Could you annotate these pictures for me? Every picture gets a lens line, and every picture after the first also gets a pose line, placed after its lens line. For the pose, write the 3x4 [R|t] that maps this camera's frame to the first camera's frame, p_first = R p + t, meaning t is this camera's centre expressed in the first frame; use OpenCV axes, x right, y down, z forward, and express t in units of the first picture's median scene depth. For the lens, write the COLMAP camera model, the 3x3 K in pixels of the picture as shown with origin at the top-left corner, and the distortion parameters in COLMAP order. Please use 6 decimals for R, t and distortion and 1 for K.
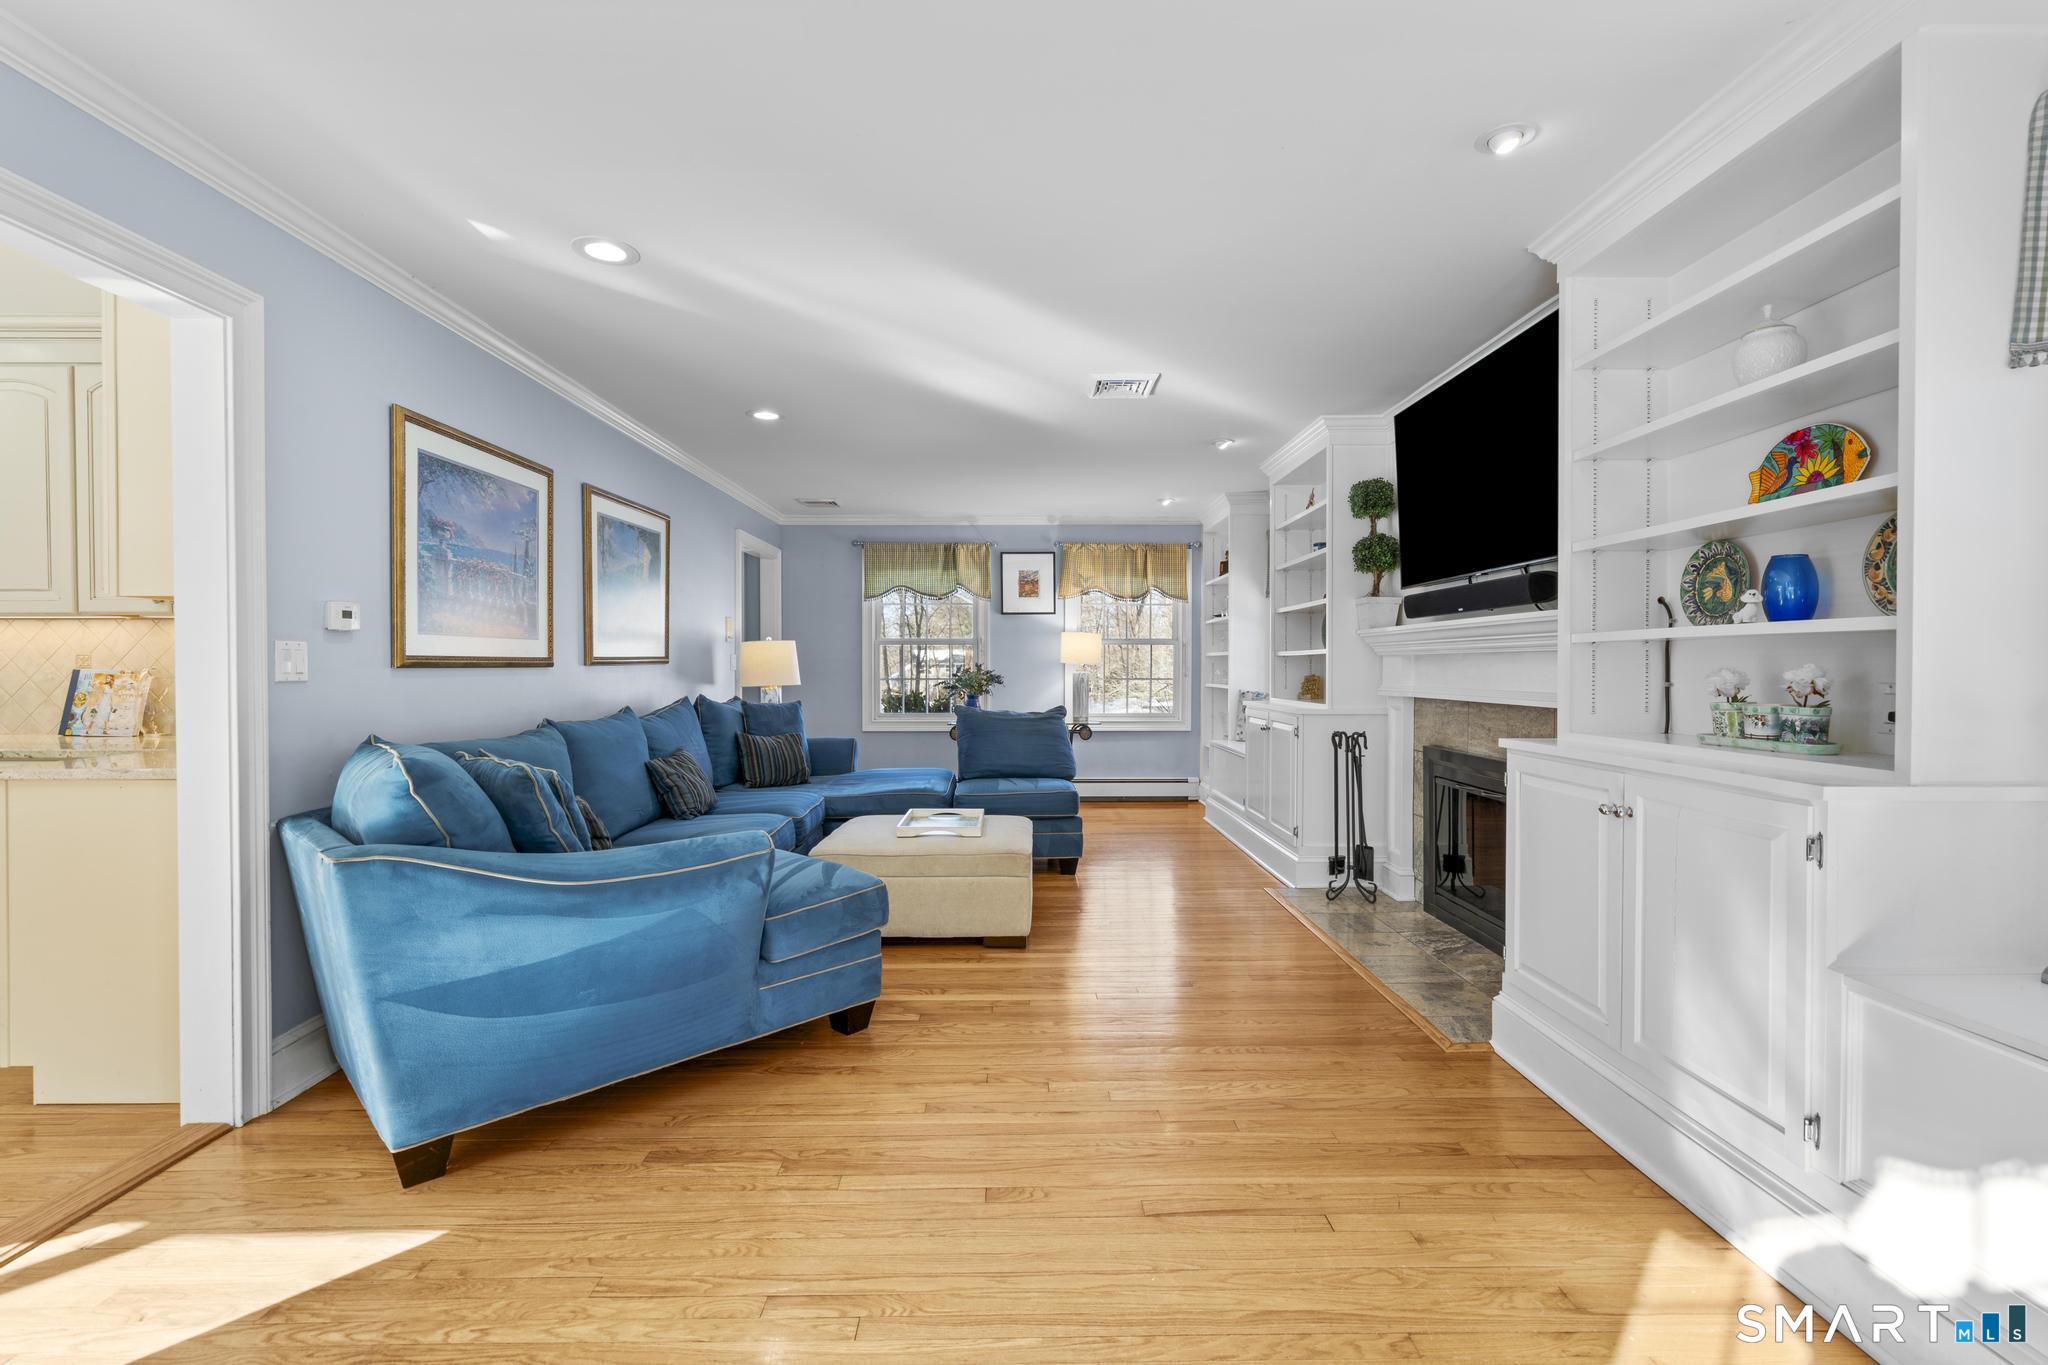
lens RADIAL K [[921.7, 0, 1021.2], [0, 921.7, 677.2], [0, 0, 1]] dist [-0.010641, 0.003912]
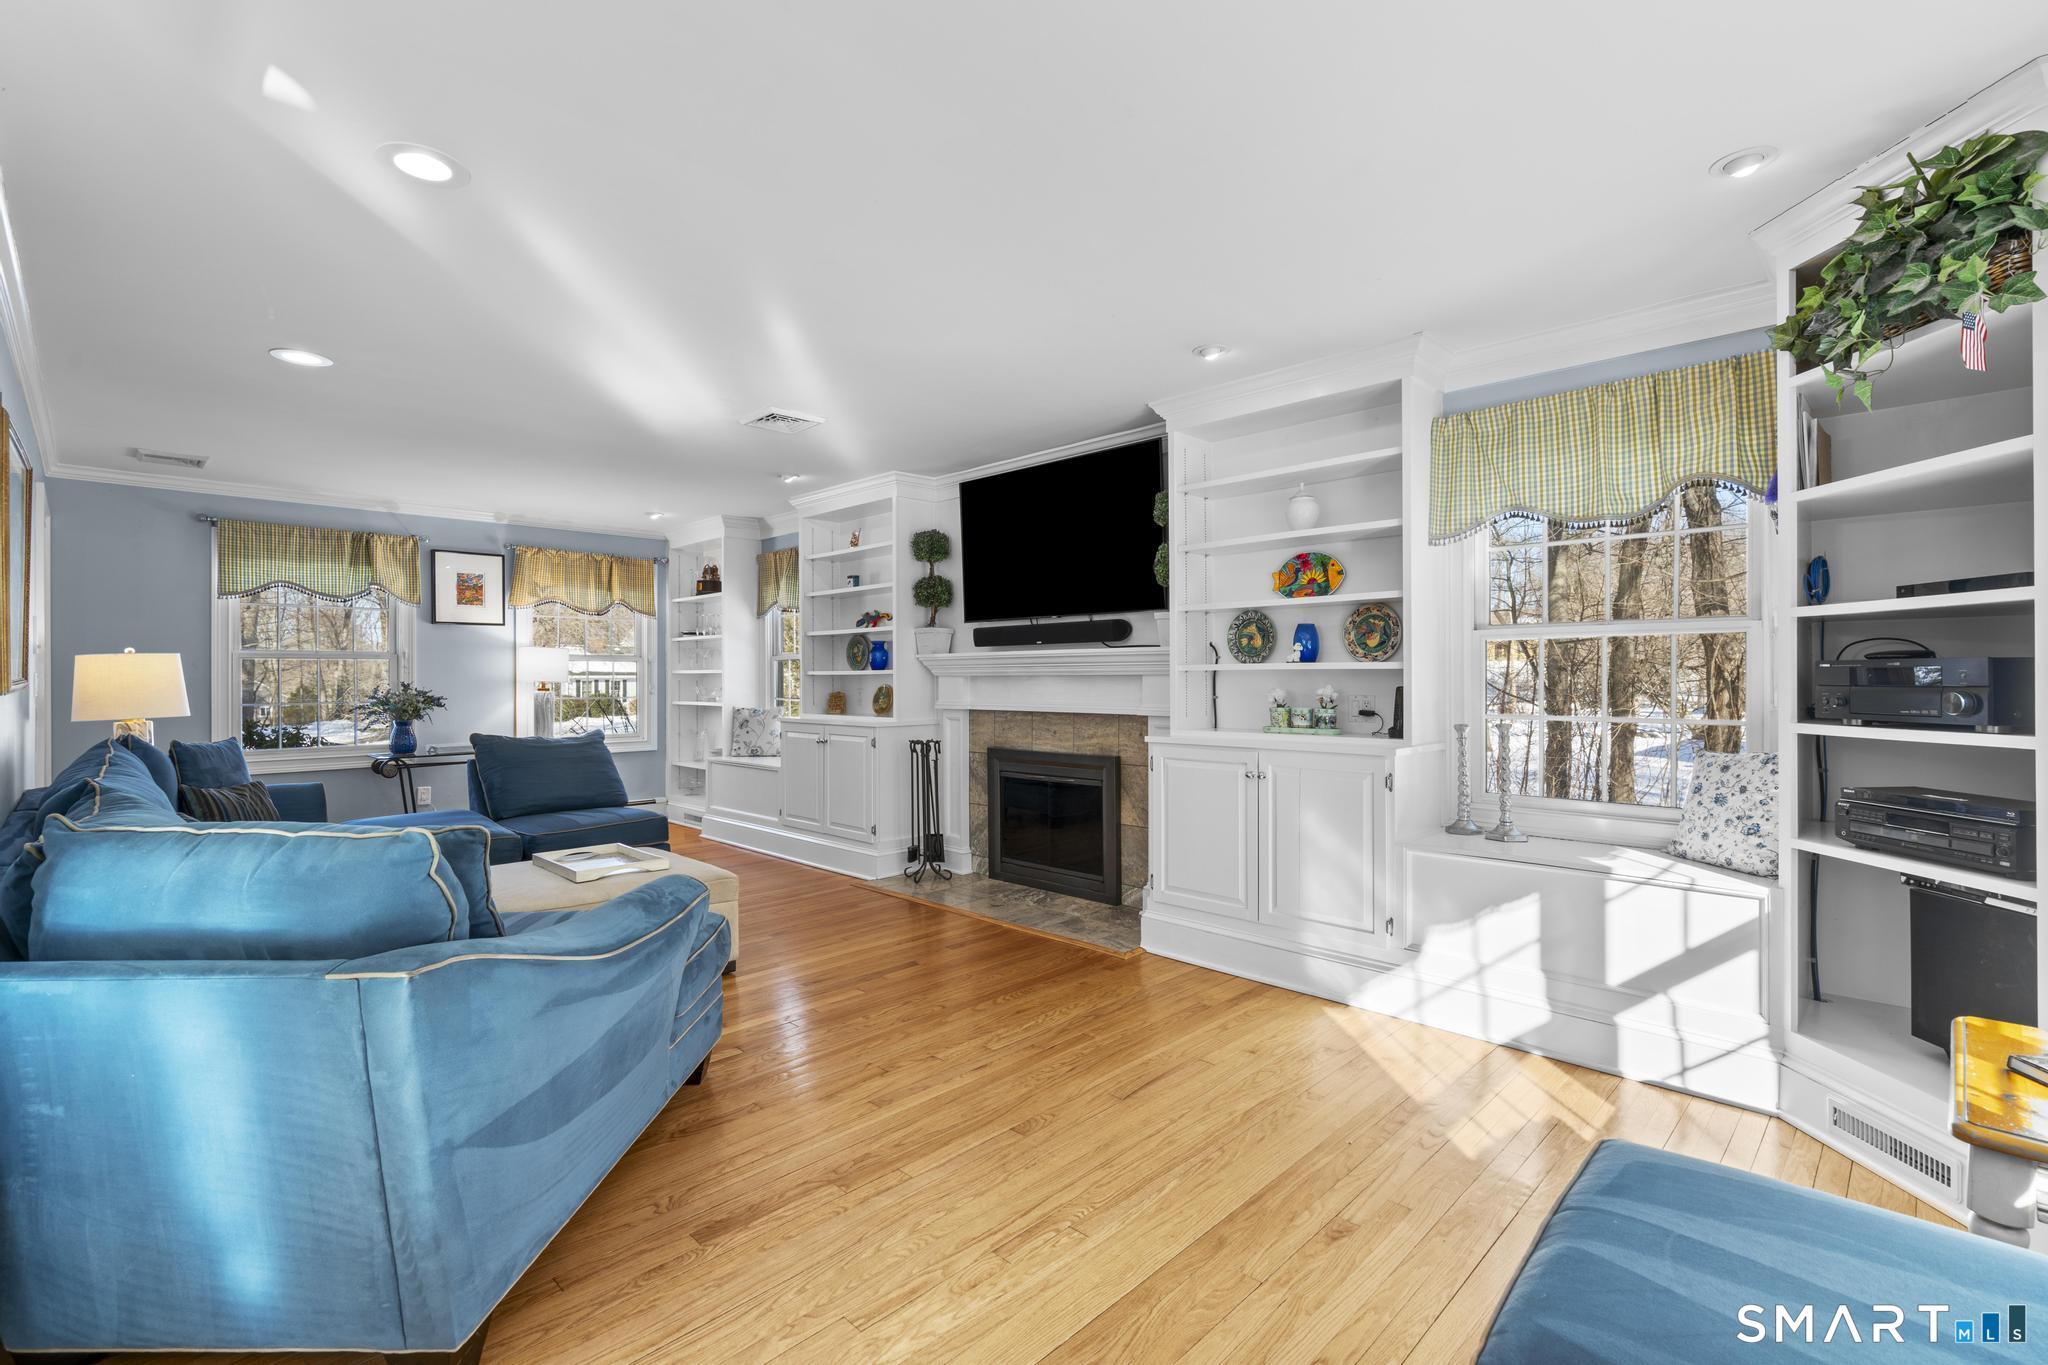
lens RADIAL K [[921.7, 0, 1027.7], [0, 921.7, 674.2], [0, 0, 1]] dist [-0.010641, 0.003912]
pose [[0.708304, -0.000298, 0.705908, -0.391924], [0.012573, 0.999847, -0.012194, -0.009683], [-0.705796, 0.017512, 0.708199, 0.056473]]
